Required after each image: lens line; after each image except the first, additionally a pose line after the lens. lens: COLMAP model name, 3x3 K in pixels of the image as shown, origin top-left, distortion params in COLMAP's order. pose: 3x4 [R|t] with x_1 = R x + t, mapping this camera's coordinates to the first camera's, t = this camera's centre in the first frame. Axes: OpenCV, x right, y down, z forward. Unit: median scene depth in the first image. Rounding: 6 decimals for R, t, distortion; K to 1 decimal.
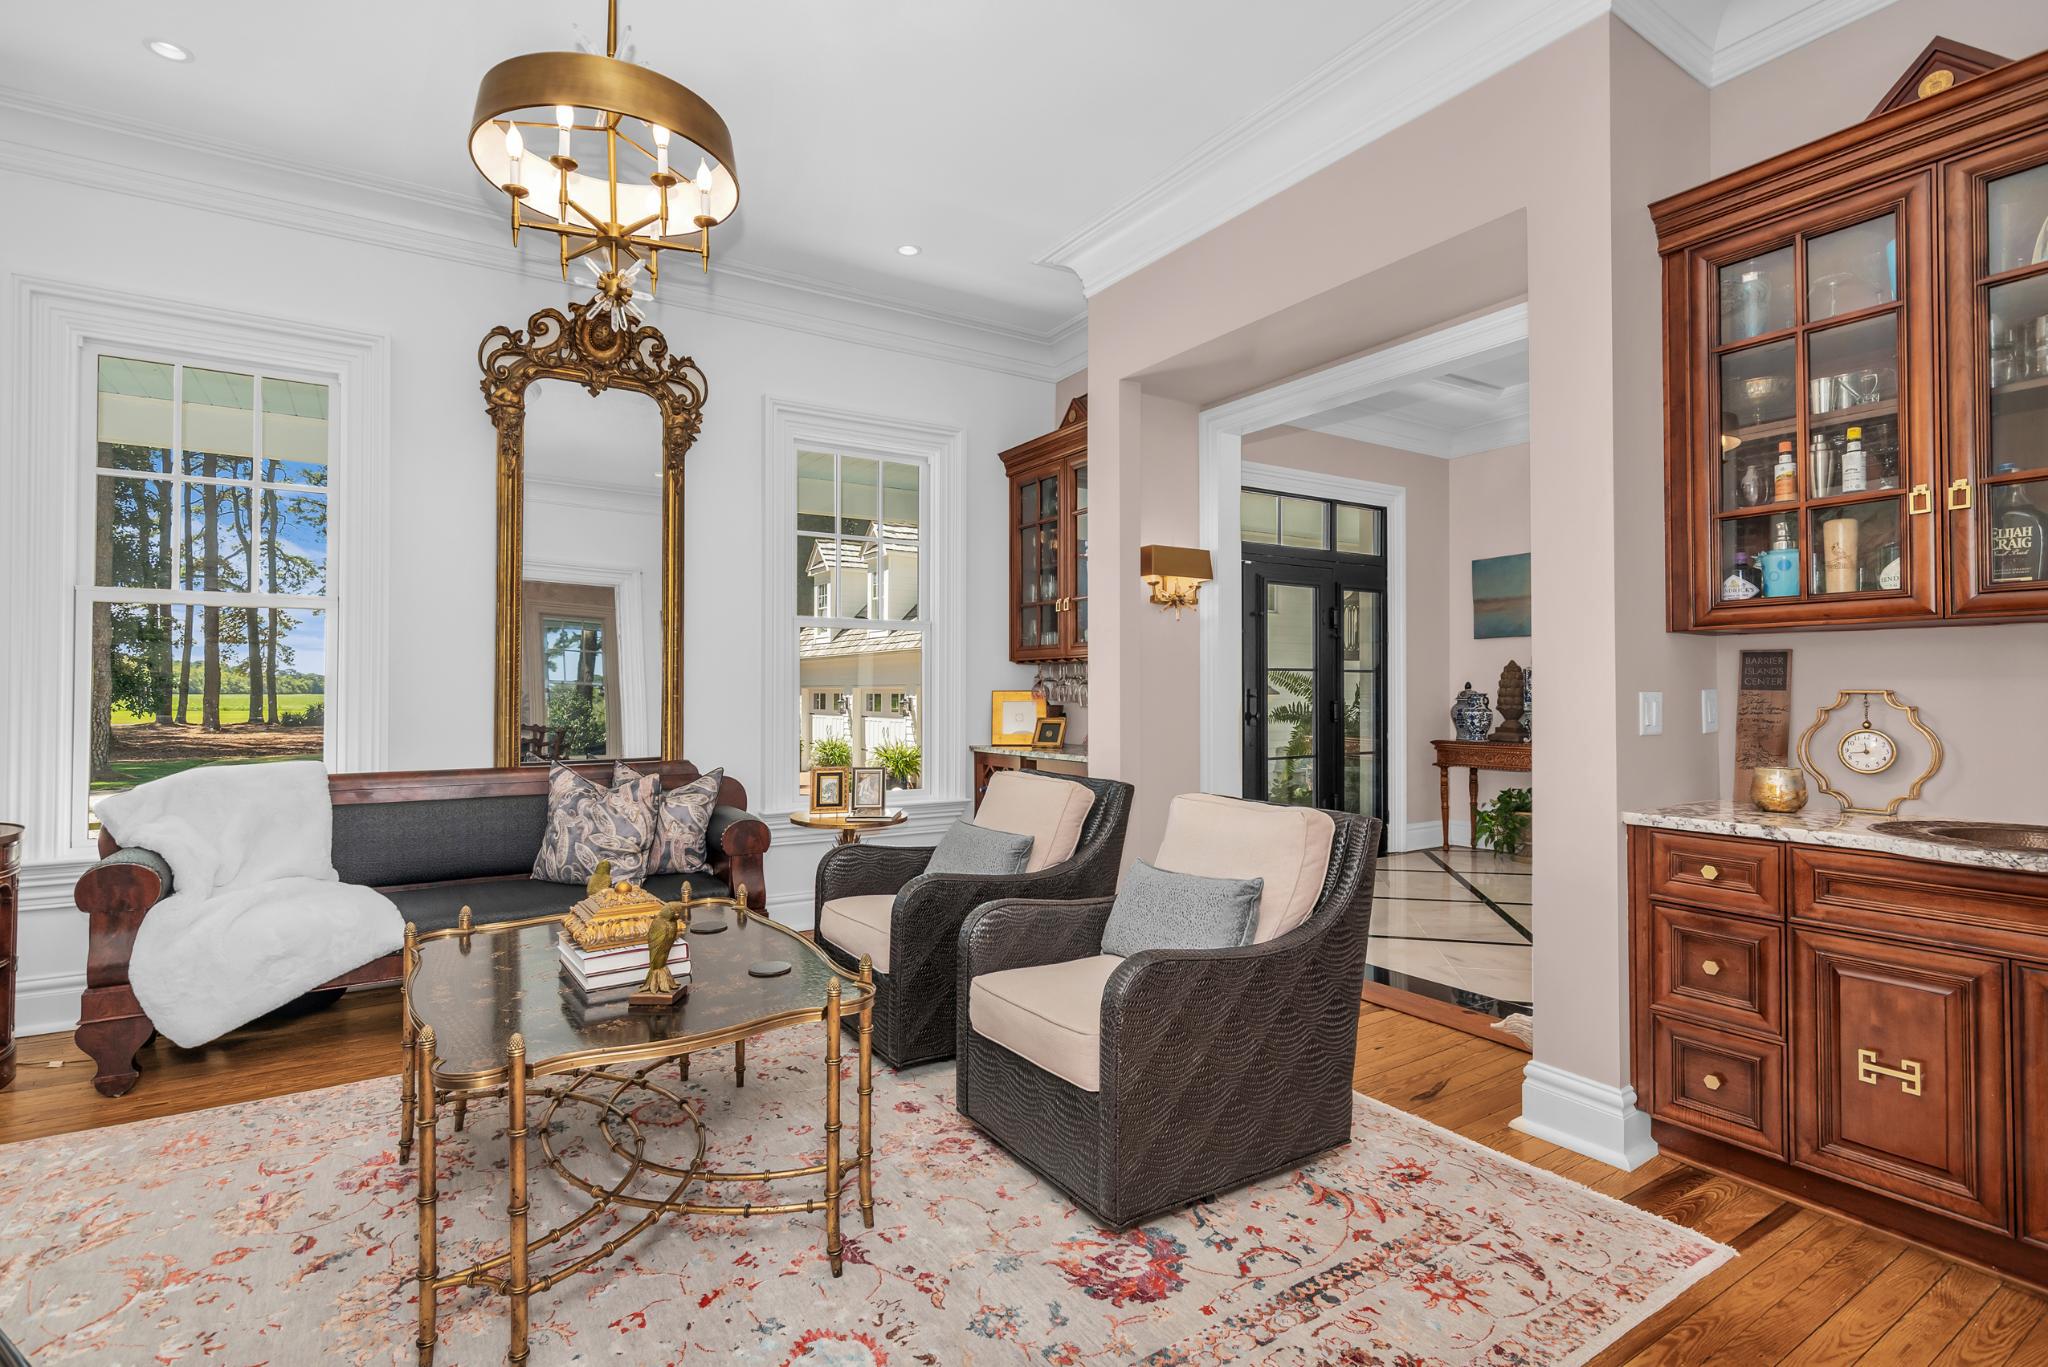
lens RADIAL K [[994.2, 0, 1013.6], [0, 994.2, 675.0], [0, 0, 1]] dist [-0.002260, -0.000240]
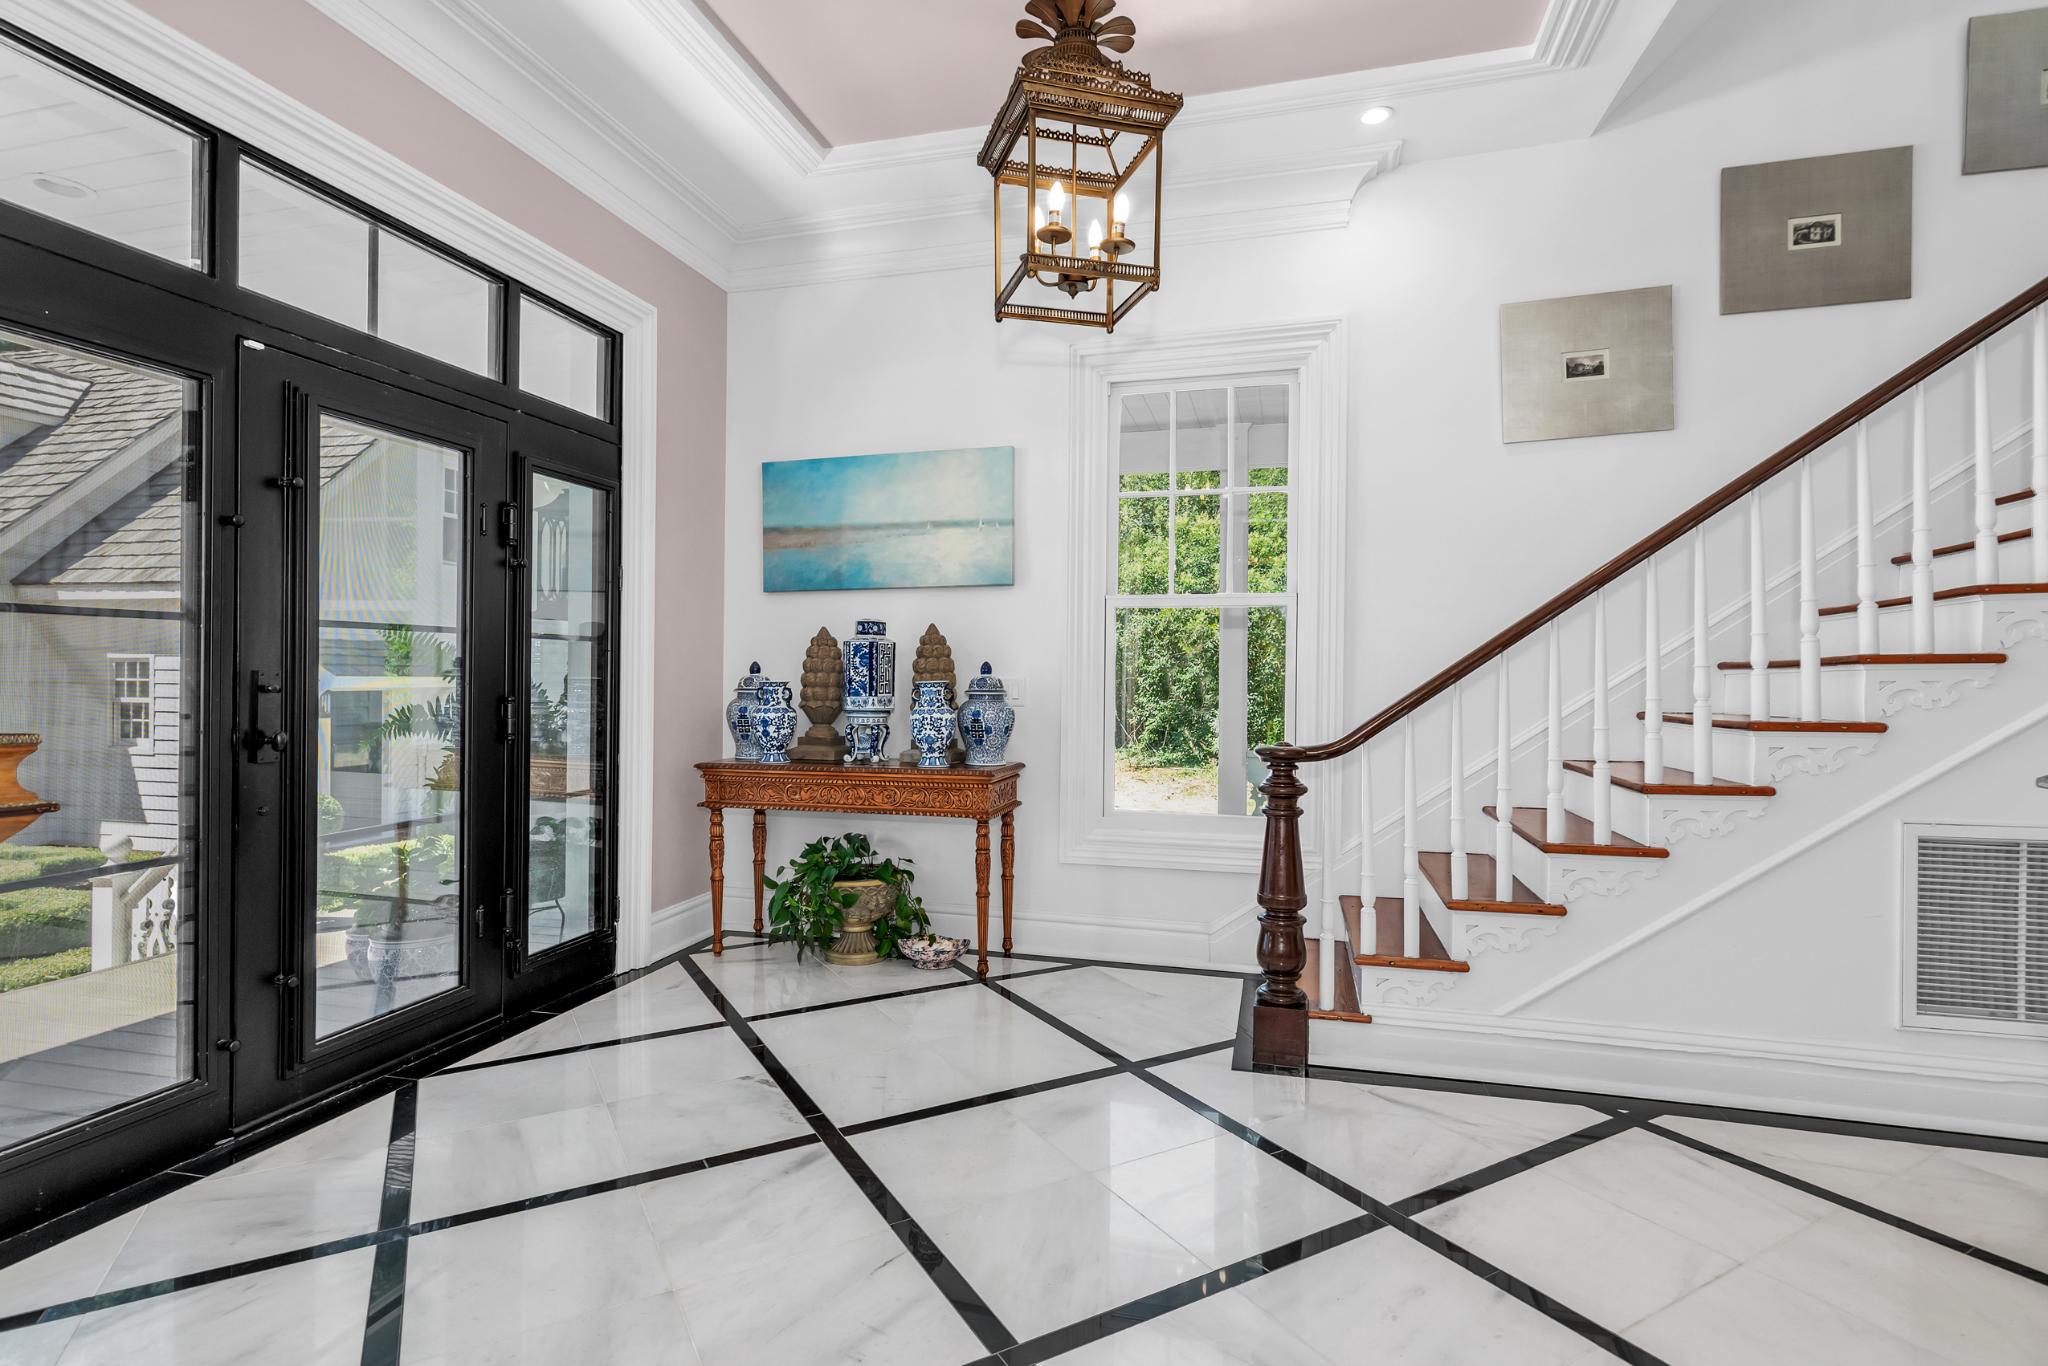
lens RADIAL K [[994.2, 0, 1013.5], [0, 994.2, 680.5], [0, 0, 1]] dist [-0.002260, -0.000240]
pose [[0.742379, 0.003834, 0.669969, 0.177126], [-0.021065, 0.999623, 0.017621, 0.004336], [-0.669649, -0.027195, 0.742180, 0.465048]]
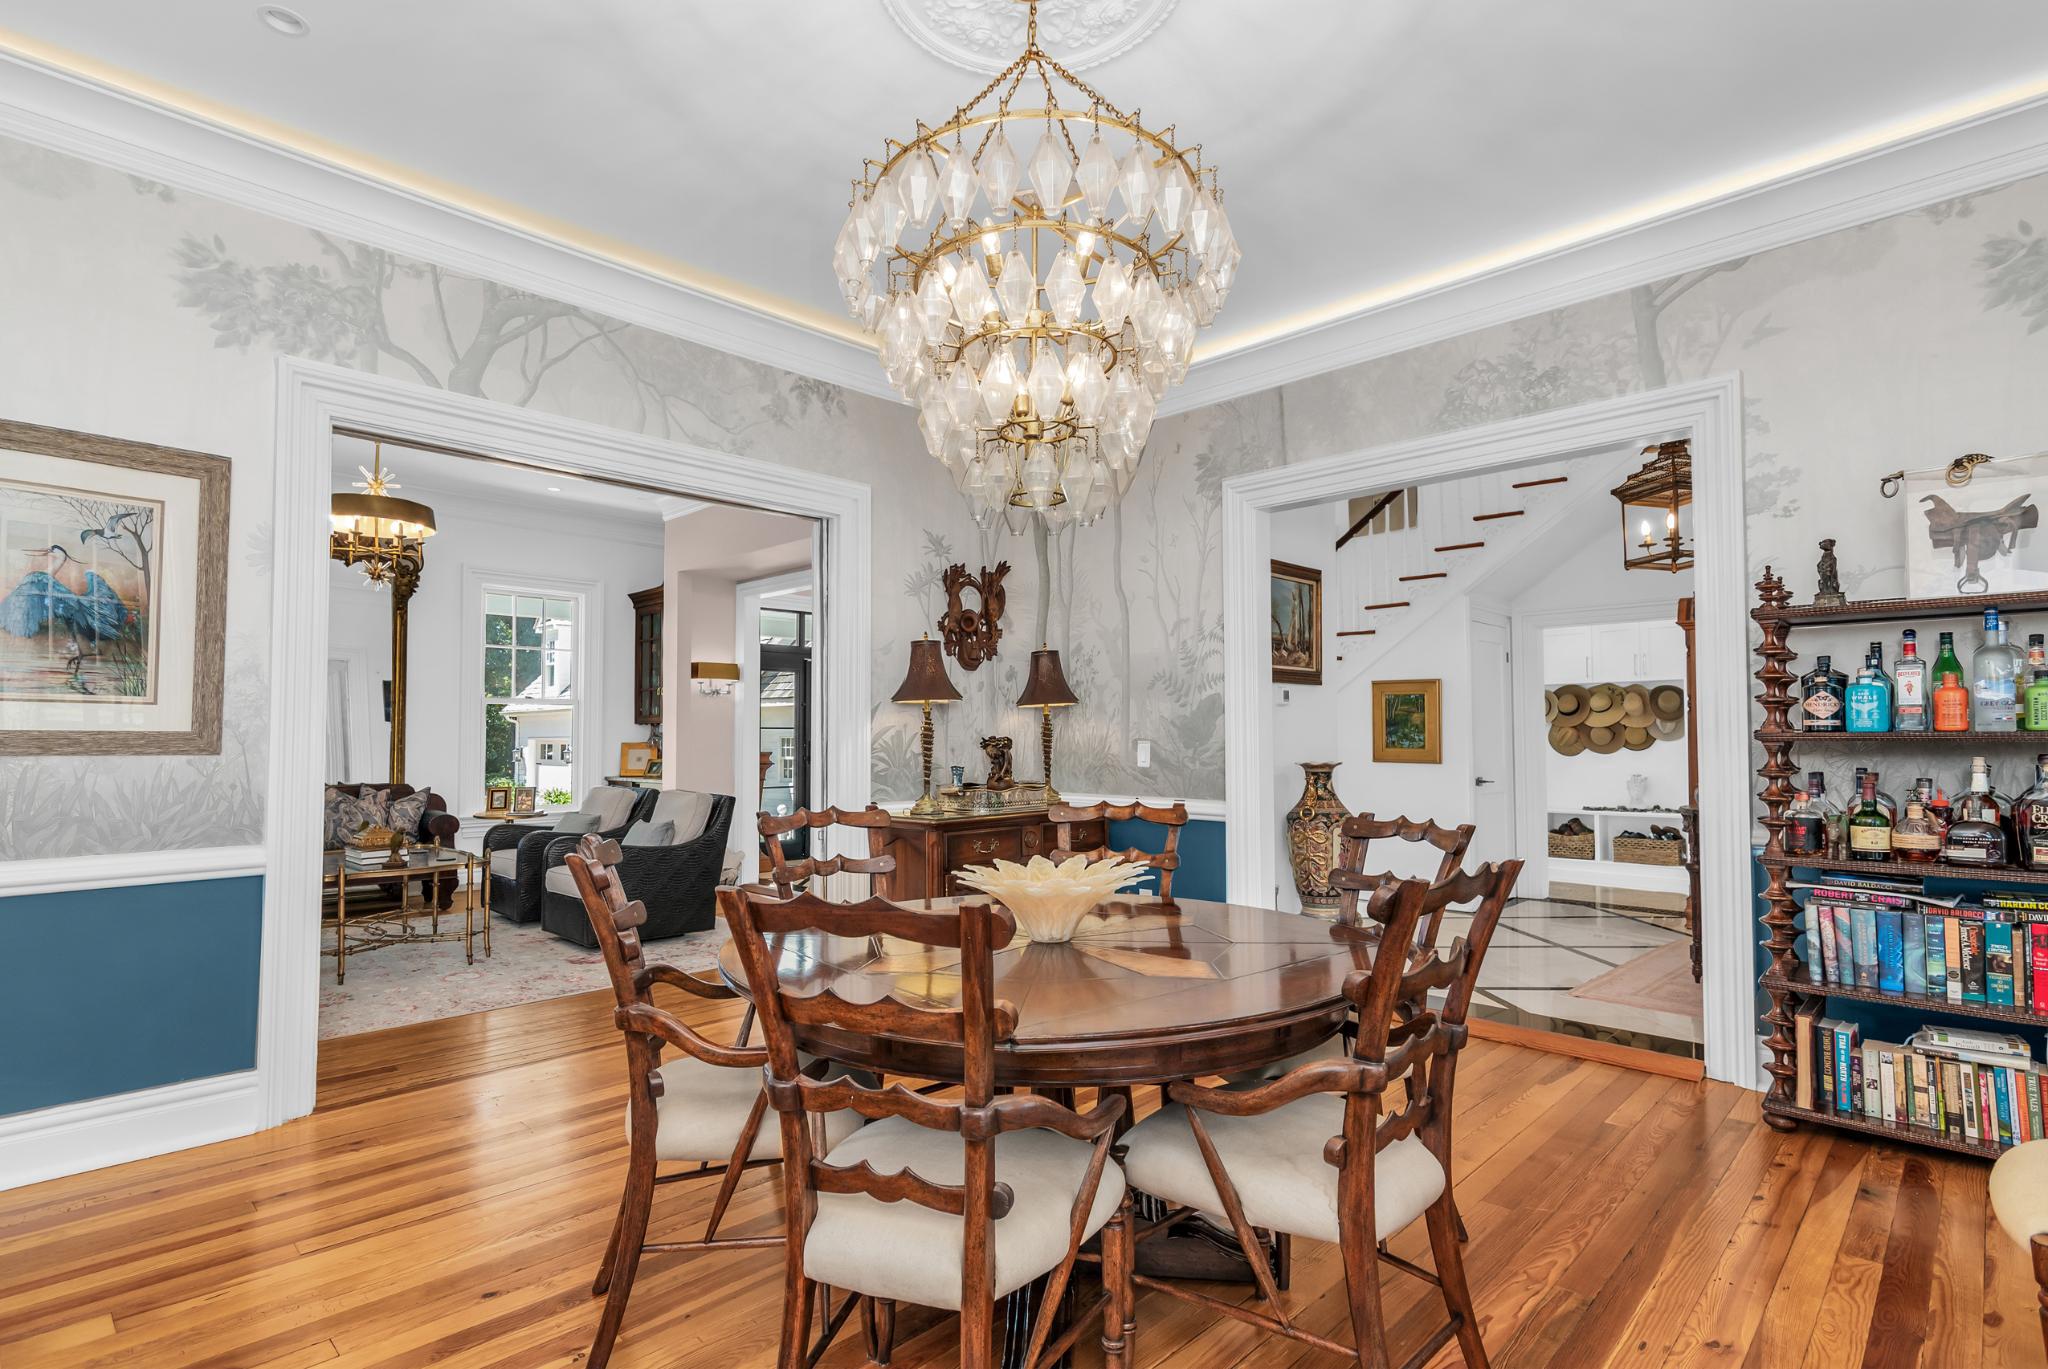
lens RADIAL K [[994.2, 0, 1051.7], [0, 994.2, 711.5], [0, 0, 1]] dist [-0.002260, -0.000240]
pose [[0.966593, 0.005016, 0.256266, 0.237324], [-0.001349, 0.999894, -0.014483, -0.012461], [-0.256312, 0.013654, 0.966498, -0.730442]]
